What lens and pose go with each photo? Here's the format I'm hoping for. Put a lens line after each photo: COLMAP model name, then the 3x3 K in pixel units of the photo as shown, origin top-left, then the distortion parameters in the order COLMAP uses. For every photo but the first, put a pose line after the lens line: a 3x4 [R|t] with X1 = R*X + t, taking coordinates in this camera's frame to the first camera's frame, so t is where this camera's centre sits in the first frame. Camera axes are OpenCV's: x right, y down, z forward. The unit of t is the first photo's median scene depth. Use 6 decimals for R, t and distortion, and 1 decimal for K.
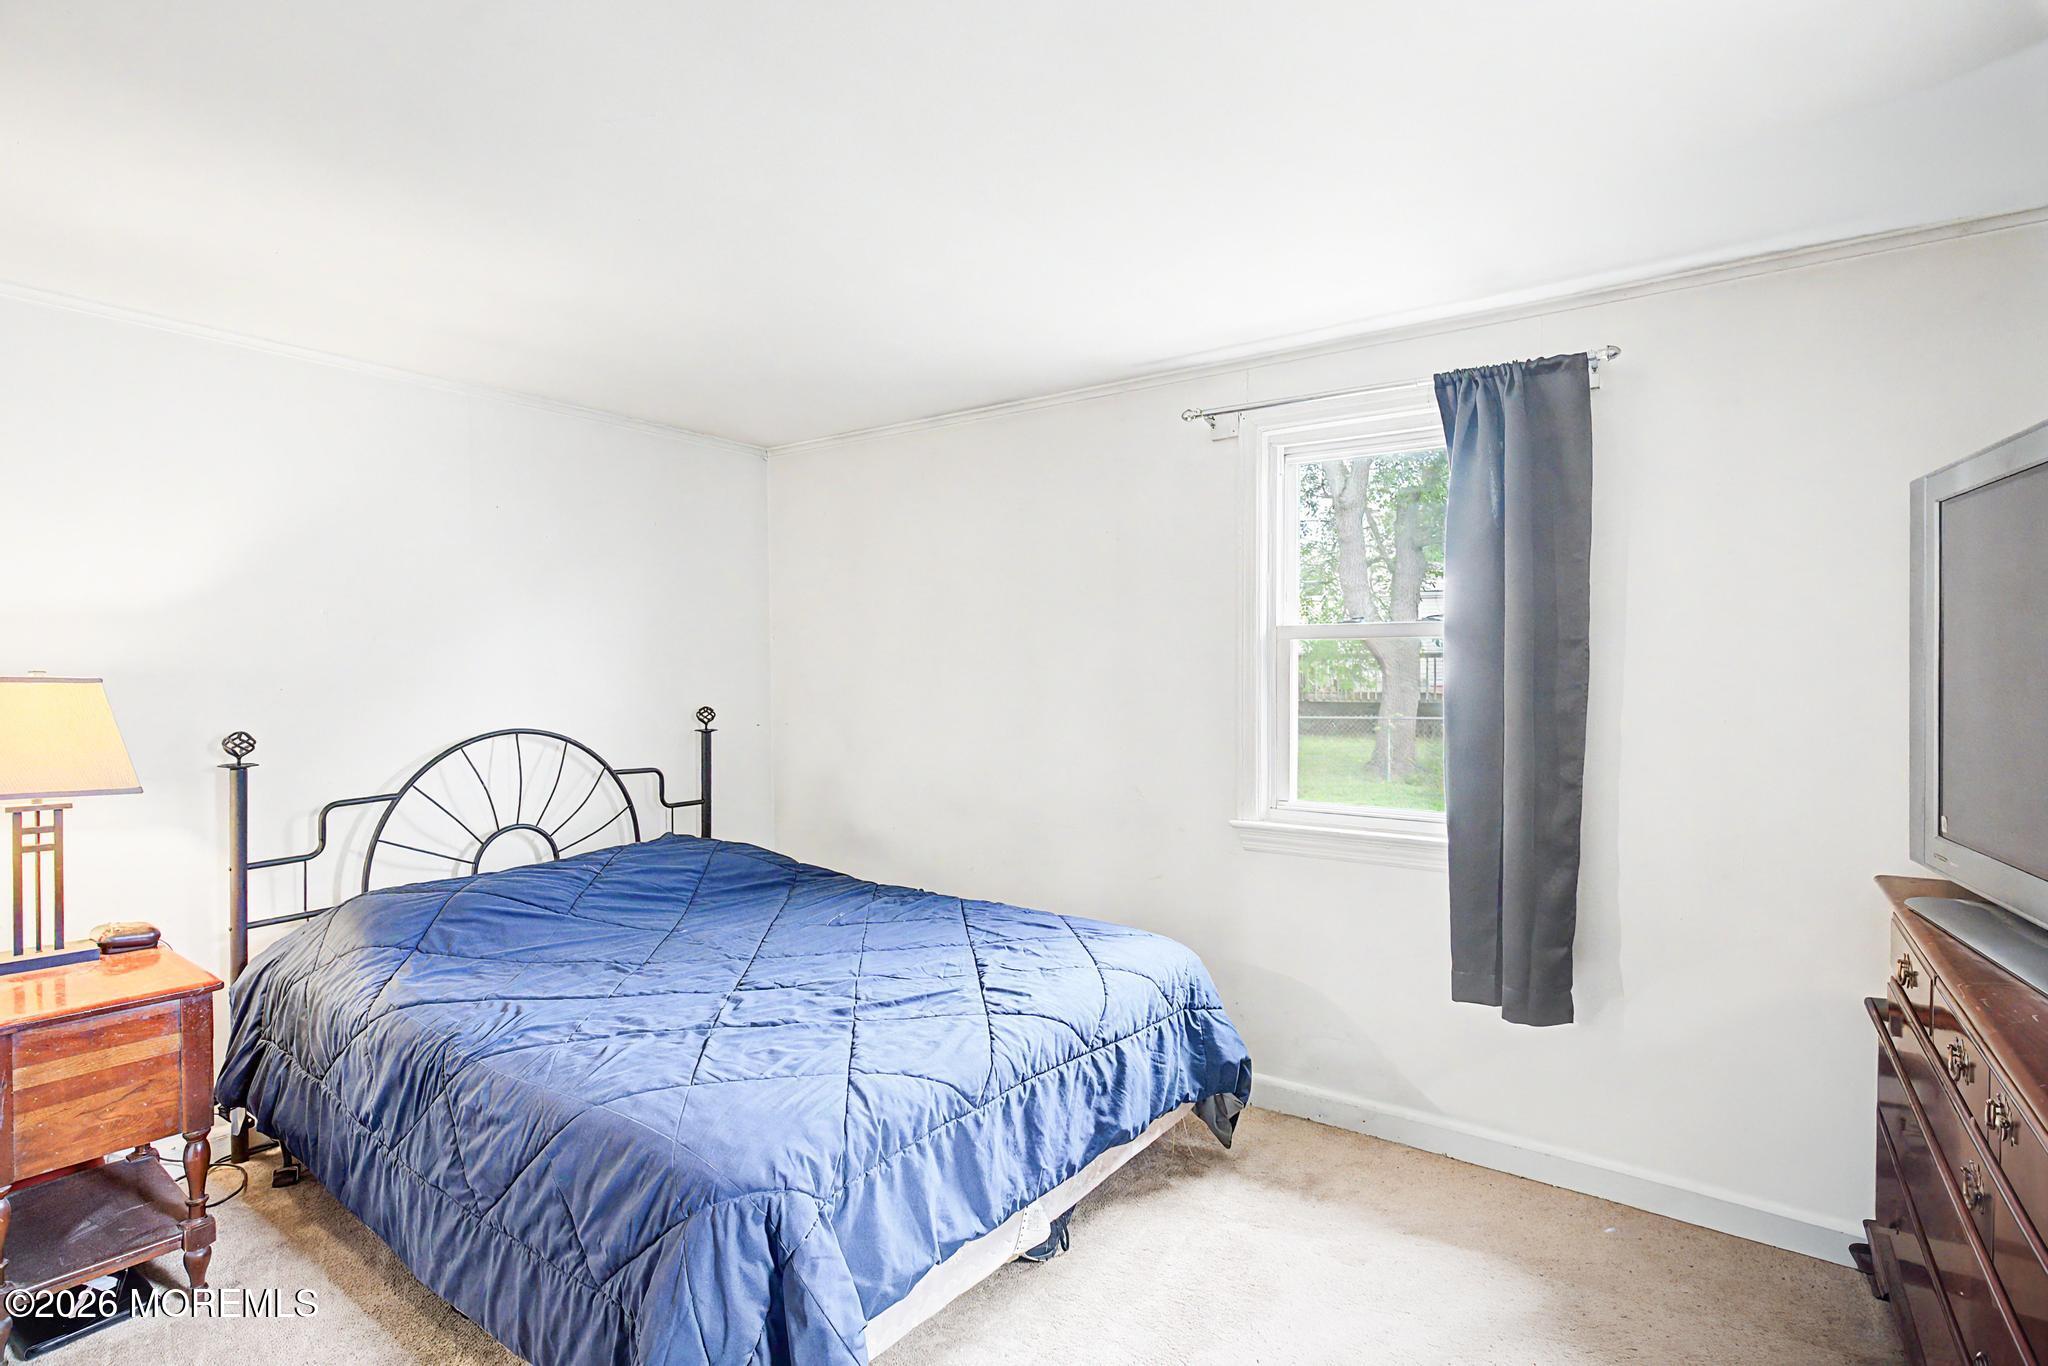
lens RADIAL K [[1011.2, 0, 1016.4], [0, 1011.2, 679.6], [0, 0, 1]] dist [-0.007185, 0.002985]
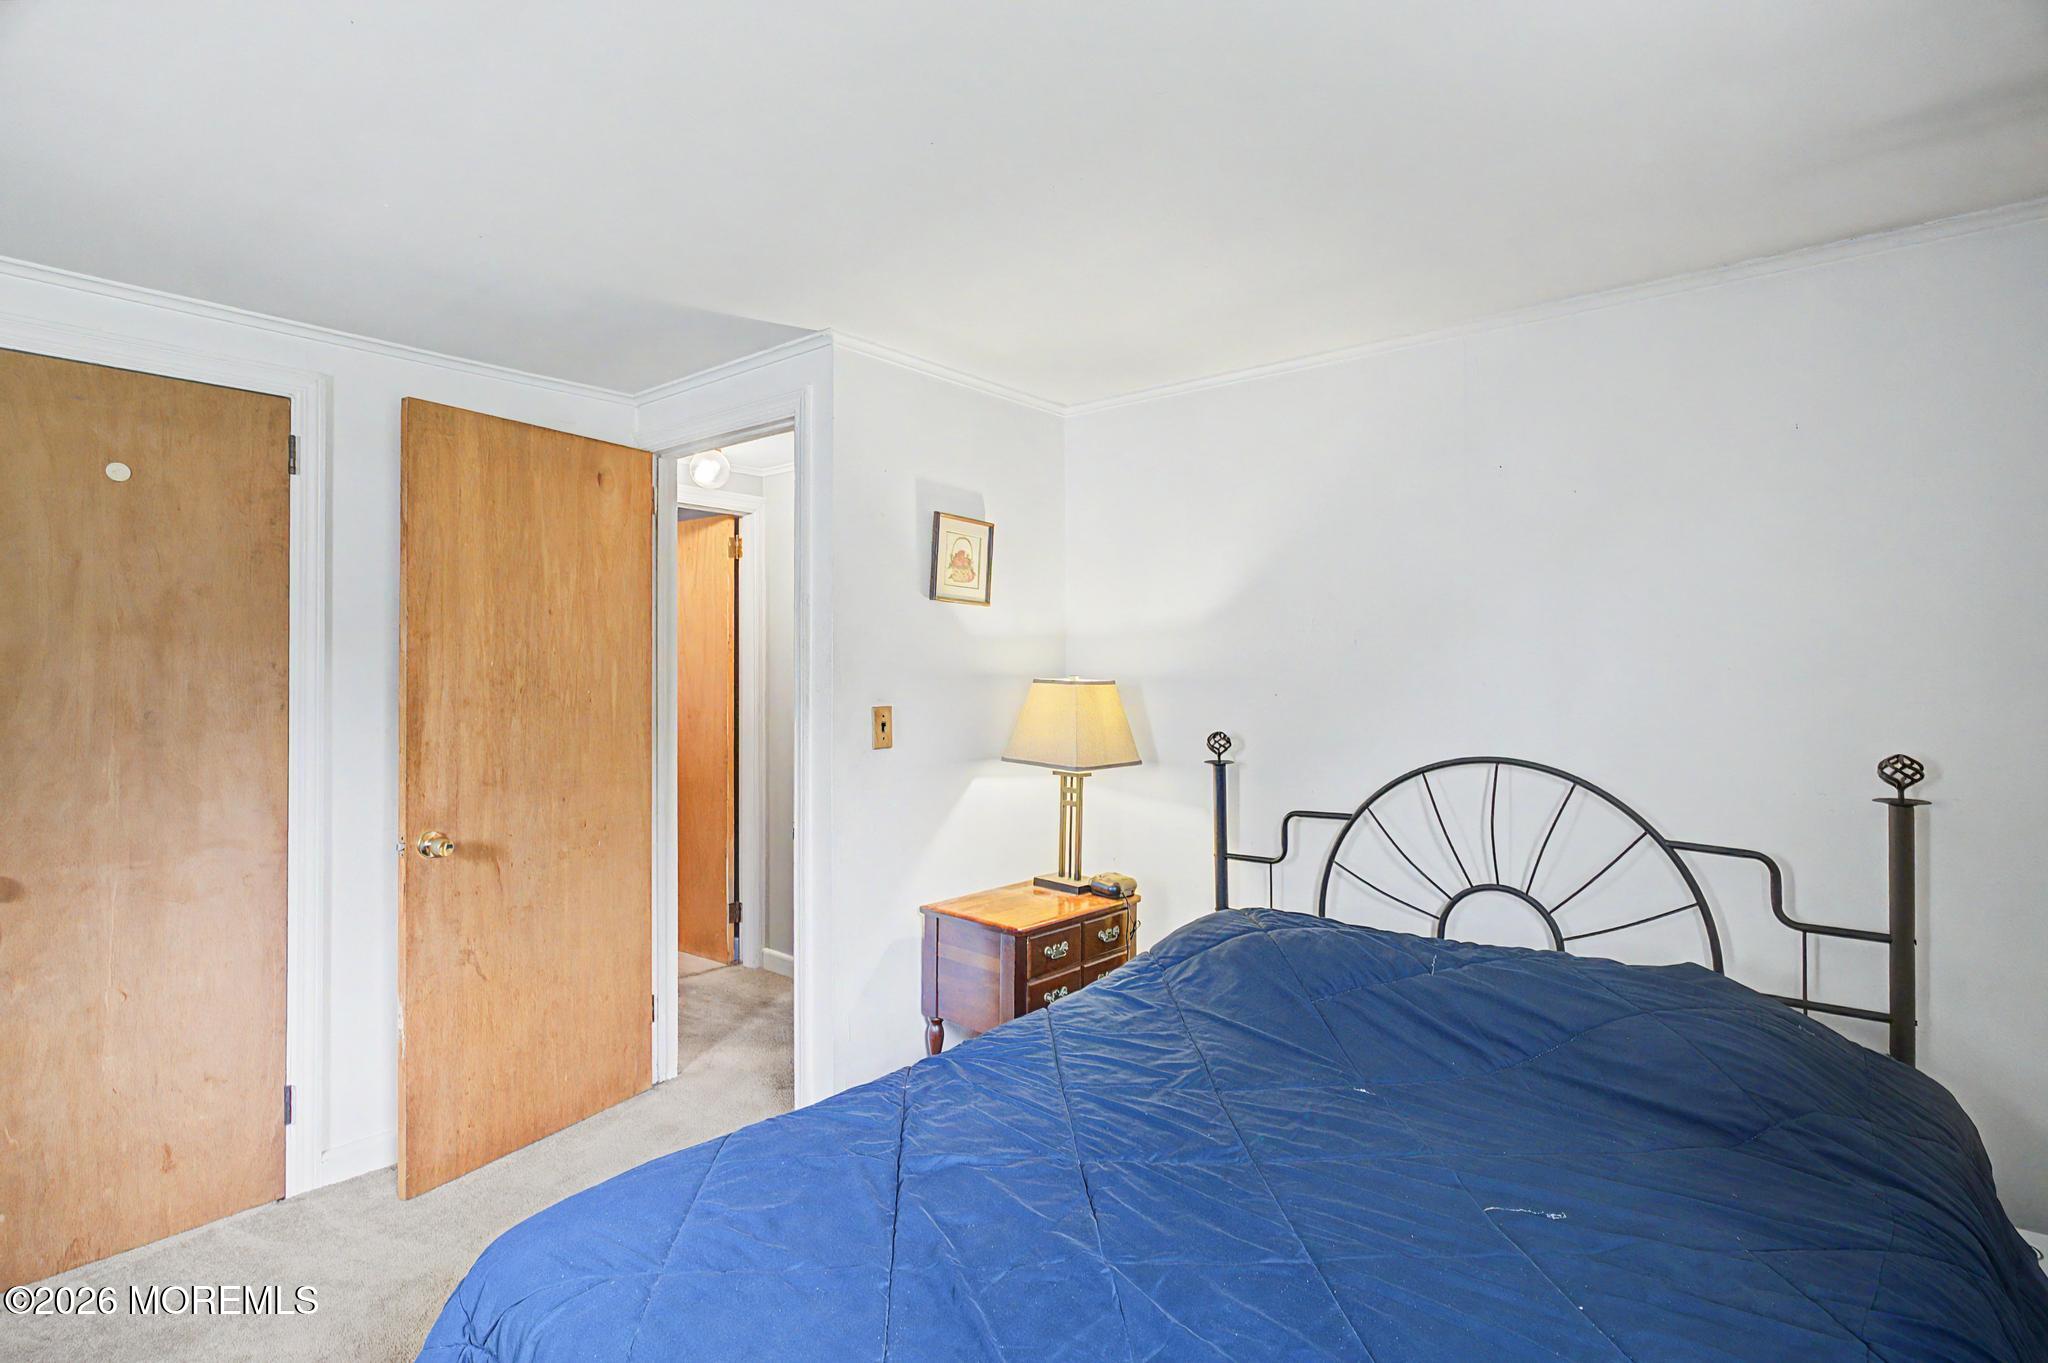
lens RADIAL K [[1011.2, 0, 1026.2], [0, 1011.2, 672.0], [0, 0, 1]] dist [-0.007185, 0.002985]
pose [[-0.084321, -0.002138, -0.996436, 0.312525], [-0.019068, 0.999818, -0.000532, -0.007994], [0.996256, 0.018955, -0.084346, 0.790032]]
